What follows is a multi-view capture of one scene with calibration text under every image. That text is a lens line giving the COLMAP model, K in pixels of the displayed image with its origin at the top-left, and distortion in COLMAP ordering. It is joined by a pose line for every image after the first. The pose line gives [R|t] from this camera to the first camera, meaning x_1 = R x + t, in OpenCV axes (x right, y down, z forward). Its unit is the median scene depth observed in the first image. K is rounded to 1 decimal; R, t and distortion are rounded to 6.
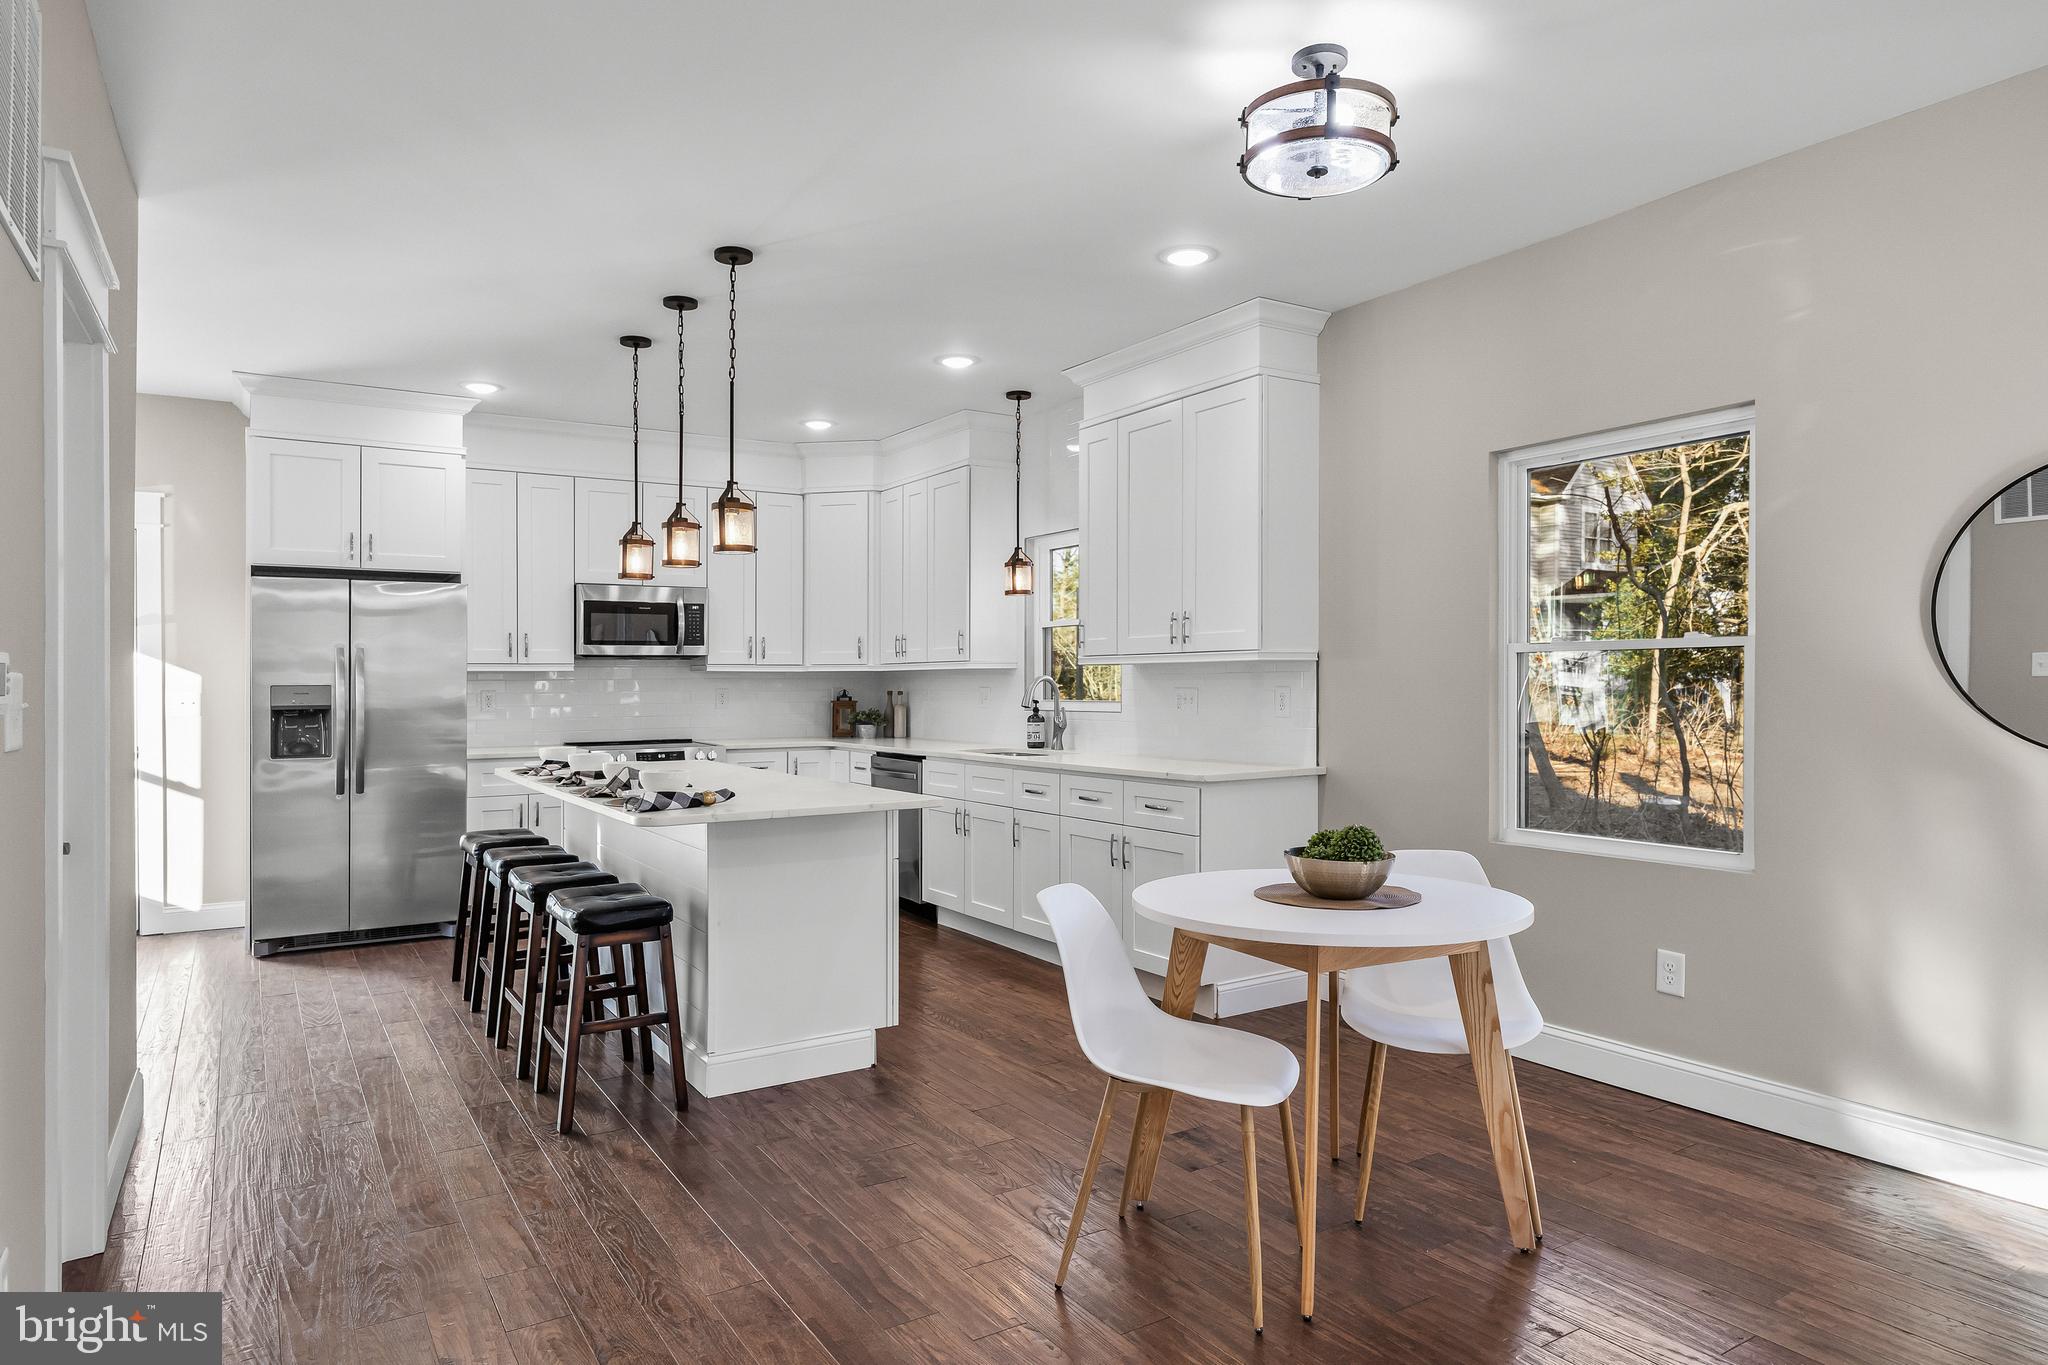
lens RADIAL K [[1233.8, 0, 1025.3], [0, 1233.8, 660.7], [0, 0, 1]] dist [-0.003570, -0.000338]
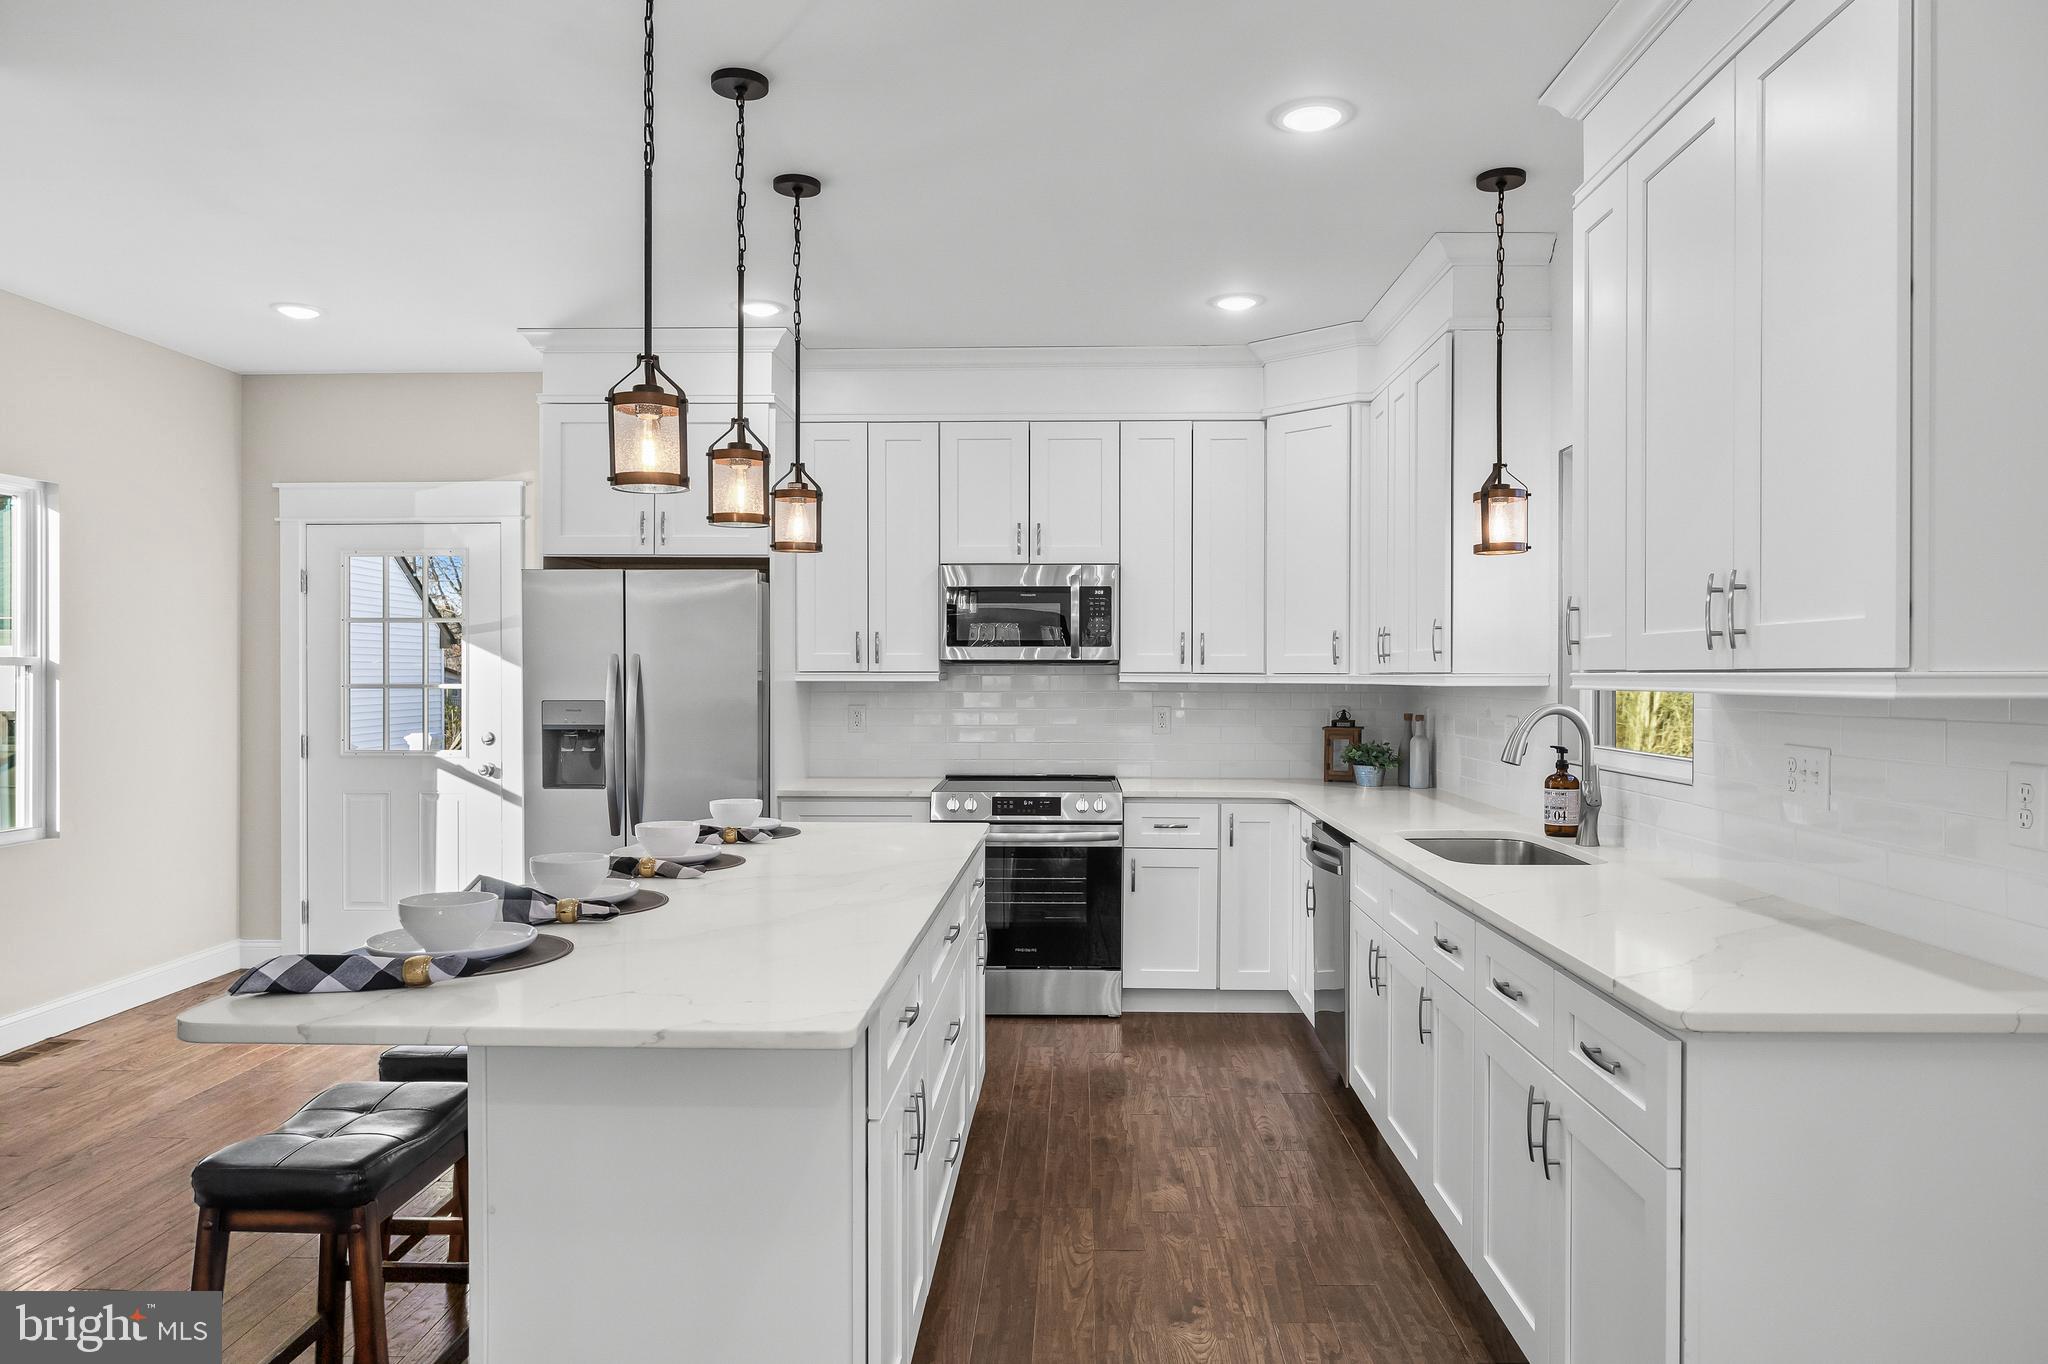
lens RADIAL K [[1323.3, 0, 1039.8], [0, 1323.3, 672.4], [0, 0, 1]] dist [-0.008533, -0.001200]
pose [[0.828903, 0.007239, -0.559346, 0.150789], [0.001892, 0.999874, 0.015745, -0.010999], [0.559390, -0.014109, 0.828785, 0.416242]]
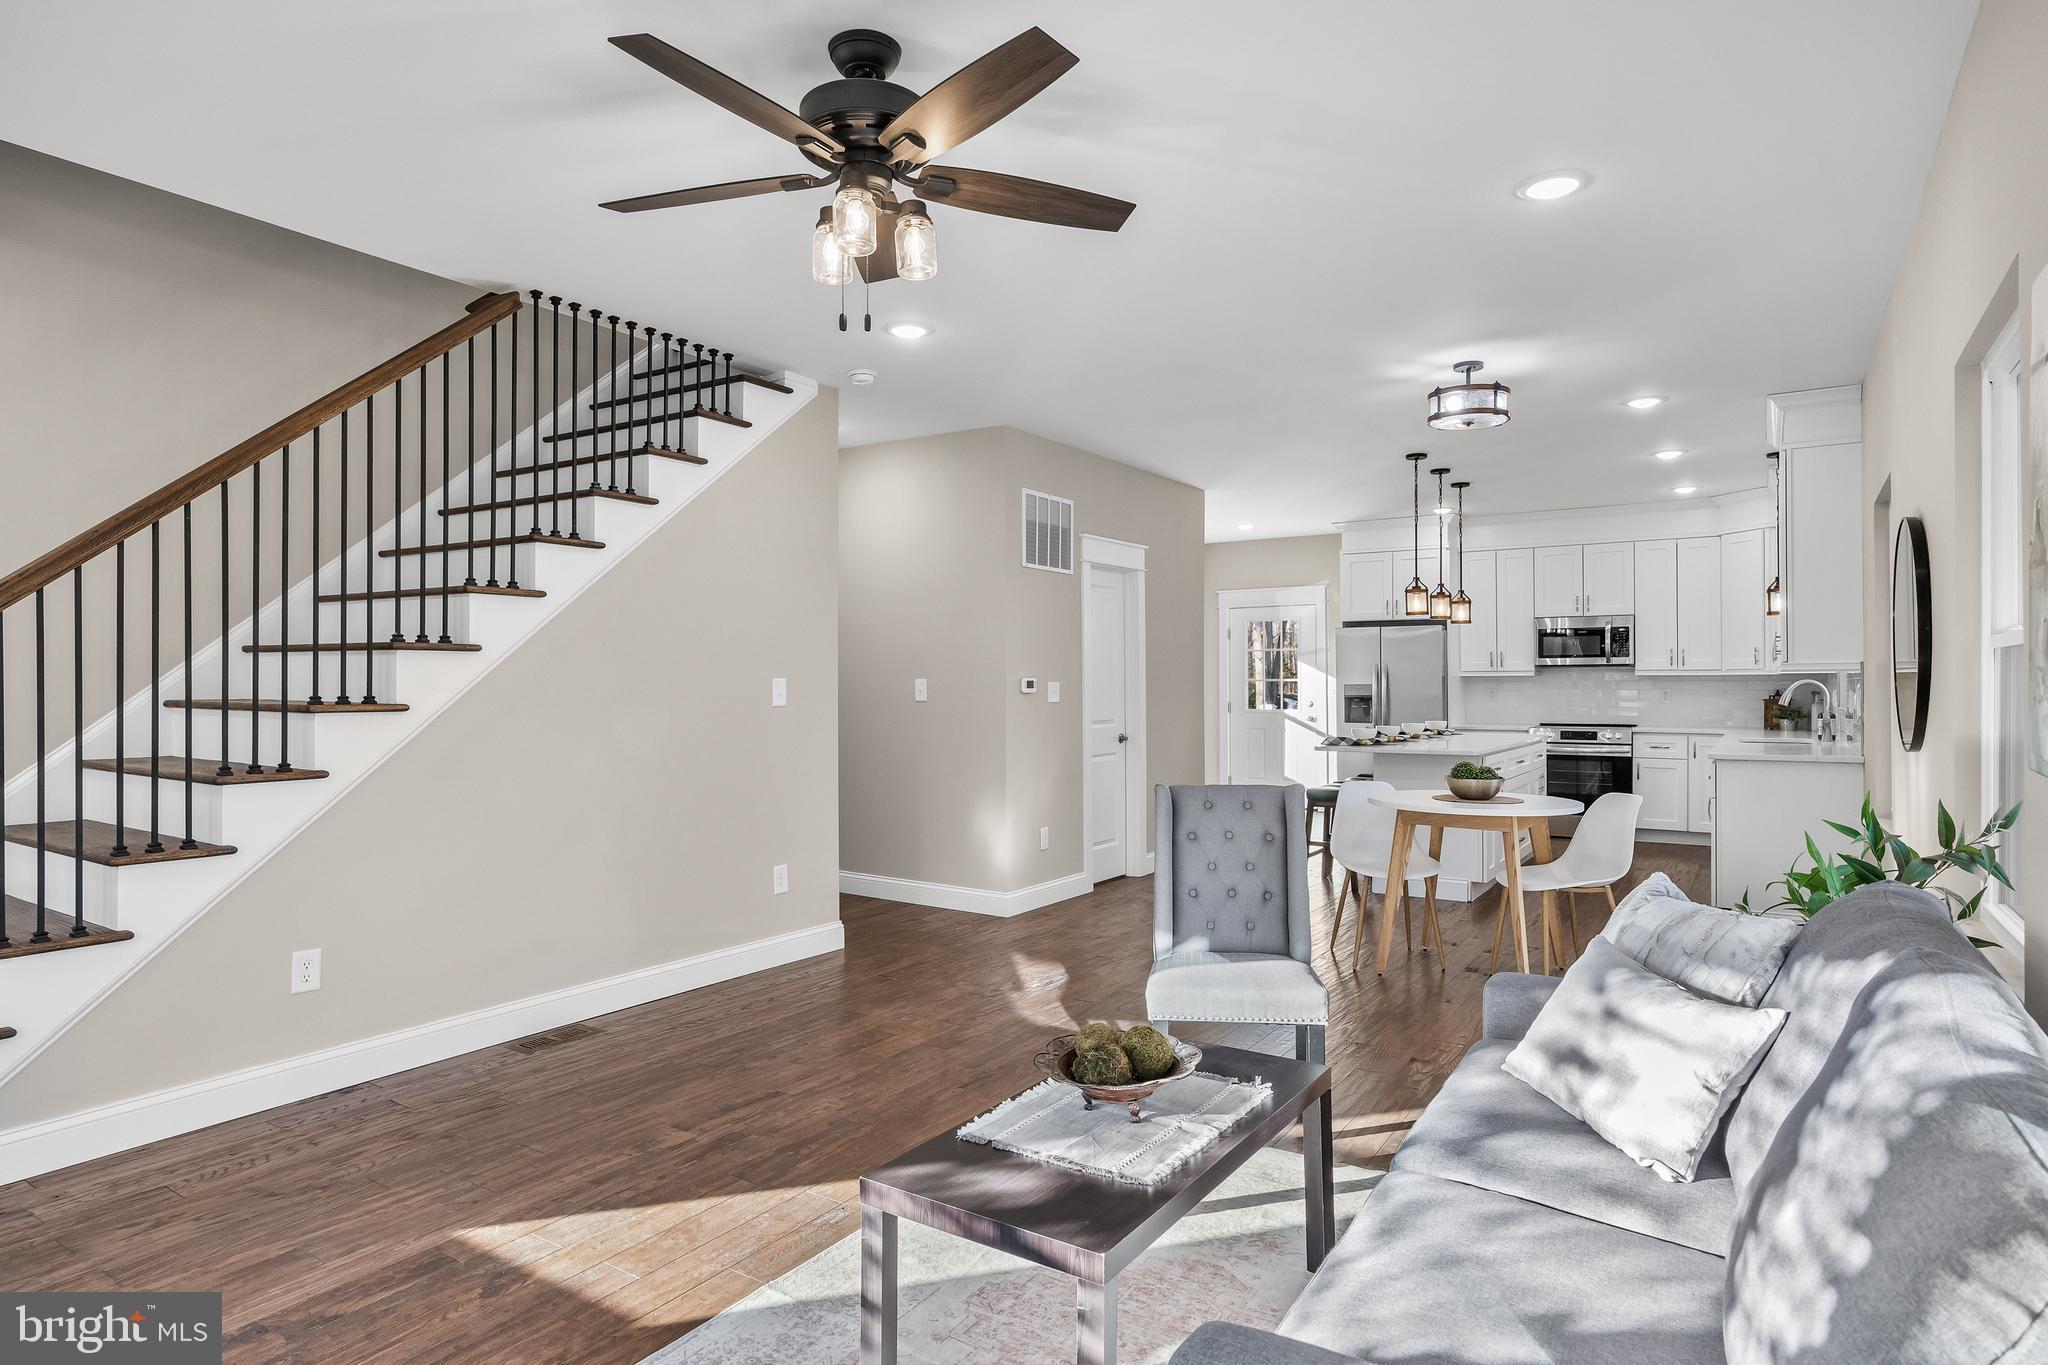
lens RADIAL K [[1132.3, 0, 1024.0], [0, 1132.3, 682.5], [0, 0, 1]] dist [-0.000164, 0.000678]
pose [[0.417356, 0.003292, -0.908737, 0.719588], [0.016062, 0.999811, 0.010998, -0.010033], [0.908601, -0.019186, 0.417224, -0.171582]]
